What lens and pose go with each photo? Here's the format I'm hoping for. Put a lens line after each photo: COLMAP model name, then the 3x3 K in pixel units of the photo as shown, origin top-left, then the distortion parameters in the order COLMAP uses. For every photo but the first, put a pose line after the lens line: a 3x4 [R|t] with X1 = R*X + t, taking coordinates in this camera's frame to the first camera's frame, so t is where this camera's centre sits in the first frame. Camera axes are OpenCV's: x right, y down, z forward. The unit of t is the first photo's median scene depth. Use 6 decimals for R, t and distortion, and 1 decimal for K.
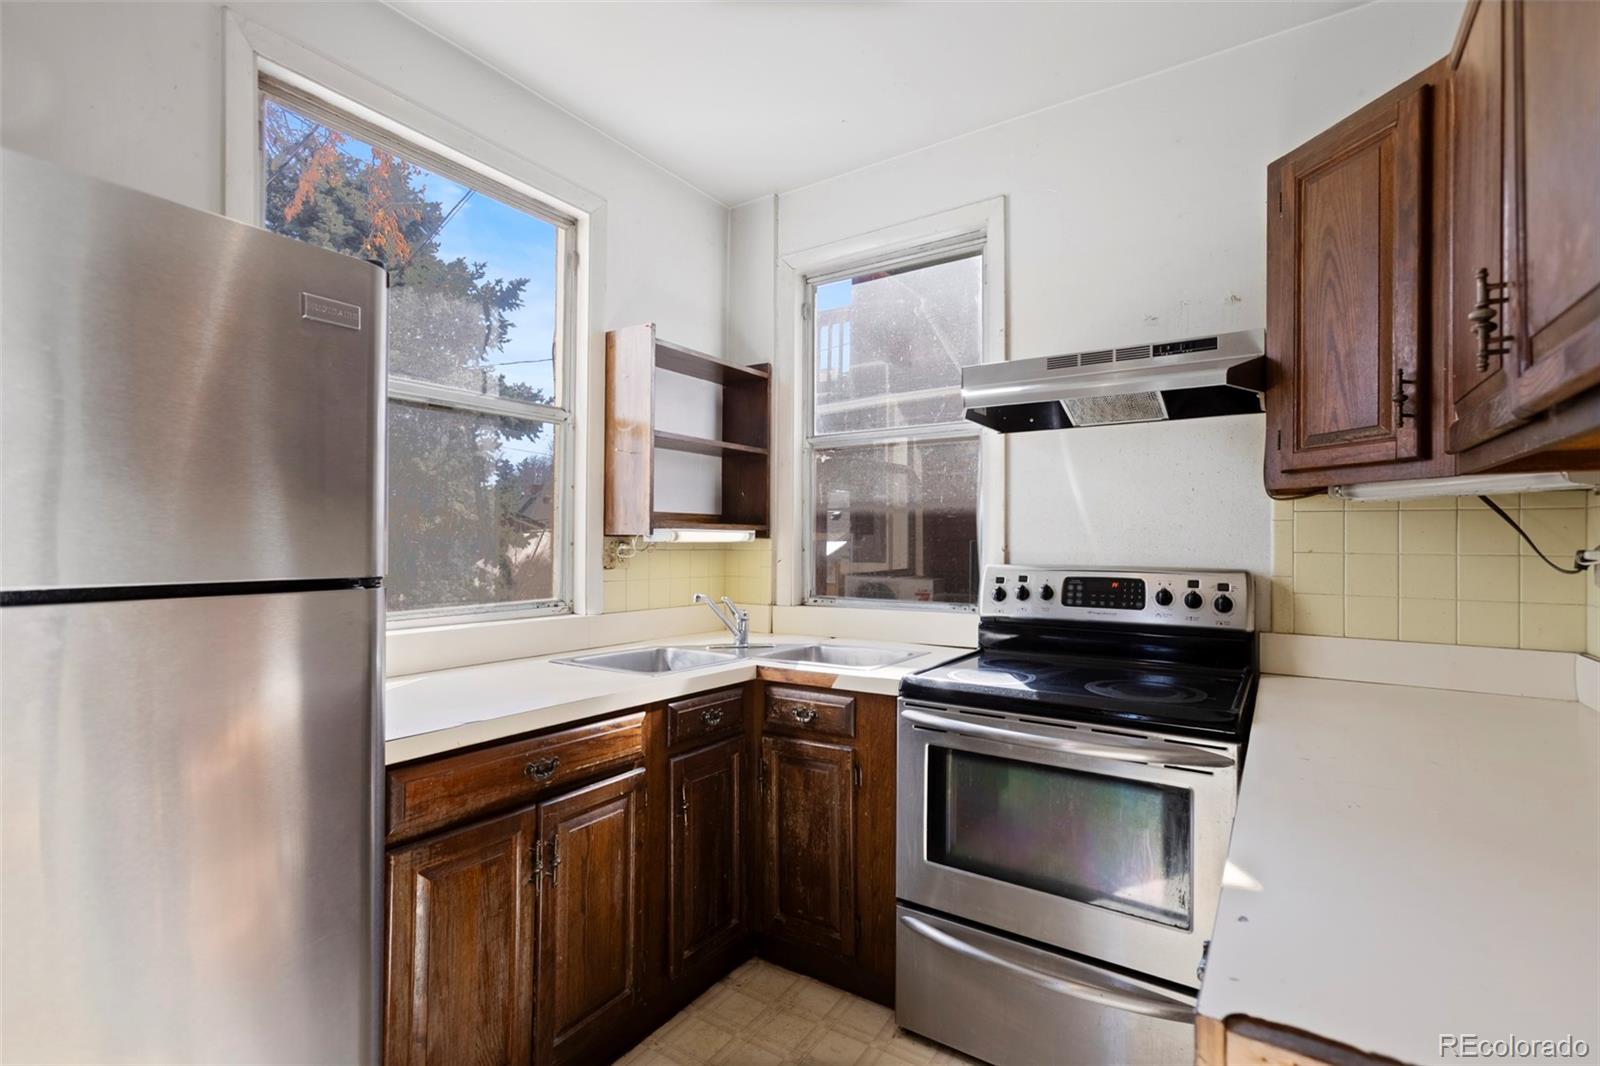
lens RADIAL K [[719.7, 0, 791.6], [0, 719.7, 530.2], [0, 0, 1]] dist [-0.016209, 0.005413]
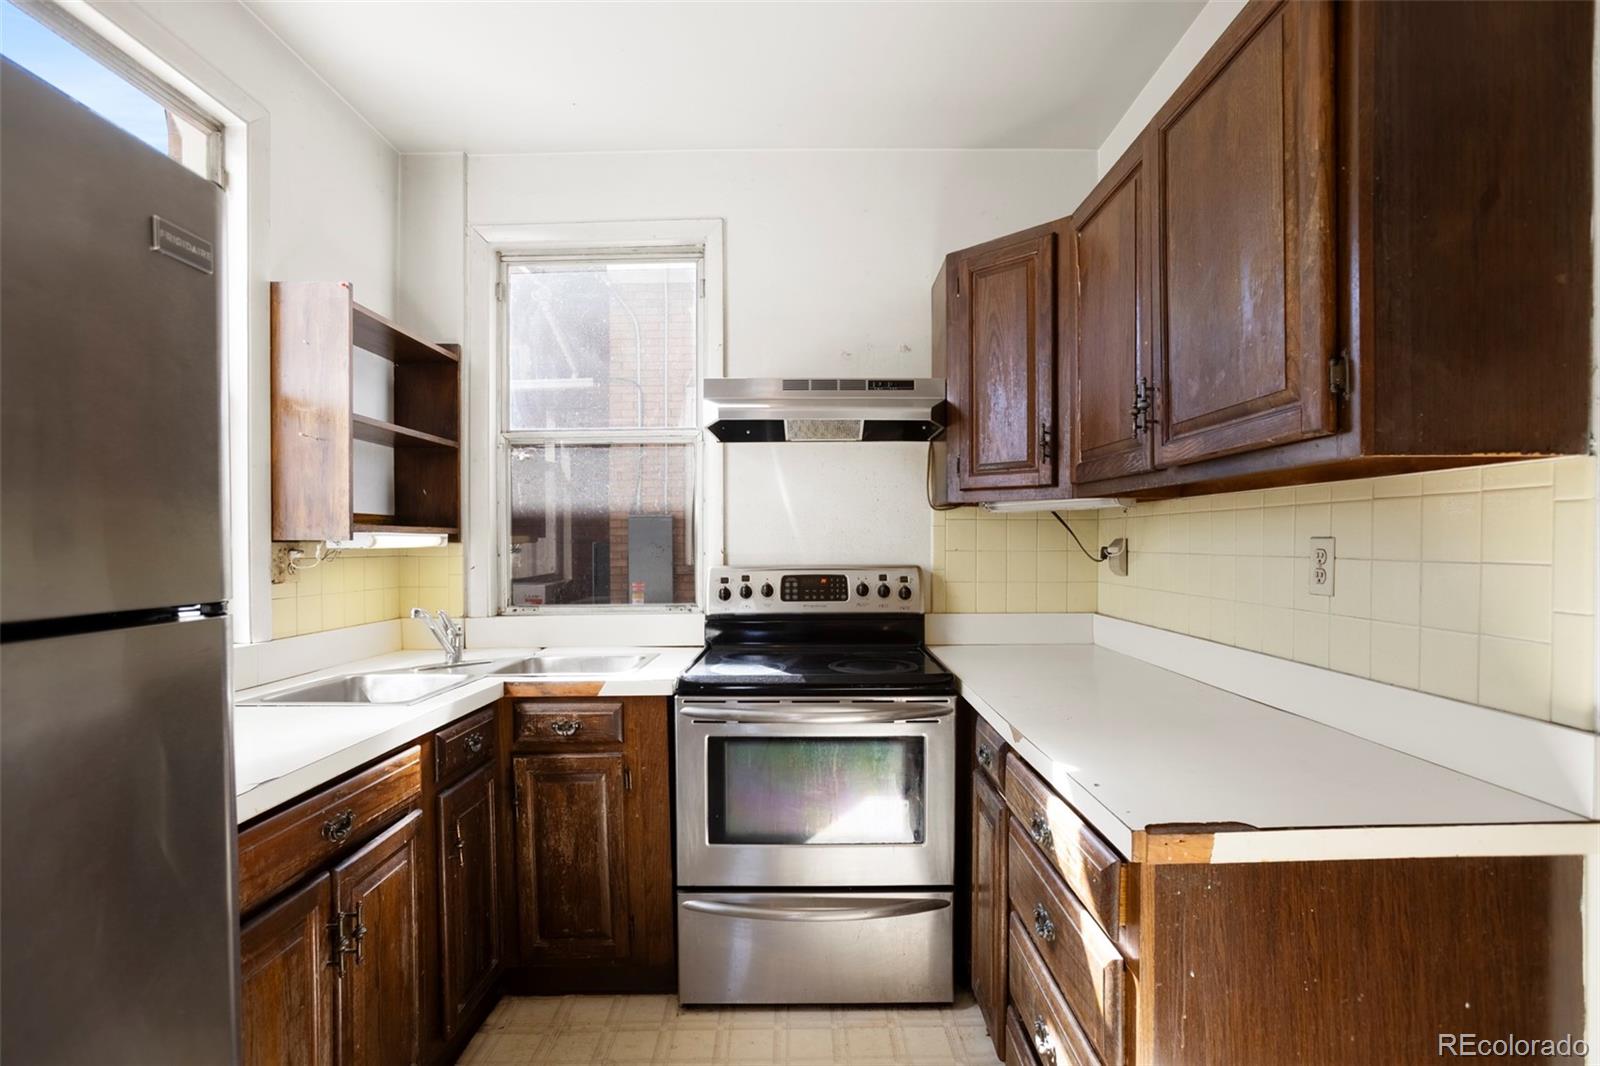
lens RADIAL K [[761.1, 0, 792.9], [0, 761.1, 547.0], [0, 0, 1]] dist [-0.039404, 0.011969]
pose [[0.829126, -0.010795, 0.558957, -0.297362], [-0.001052, 0.999782, 0.020870, -0.004497], [-0.559060, -0.017892, 0.828934, 0.002690]]
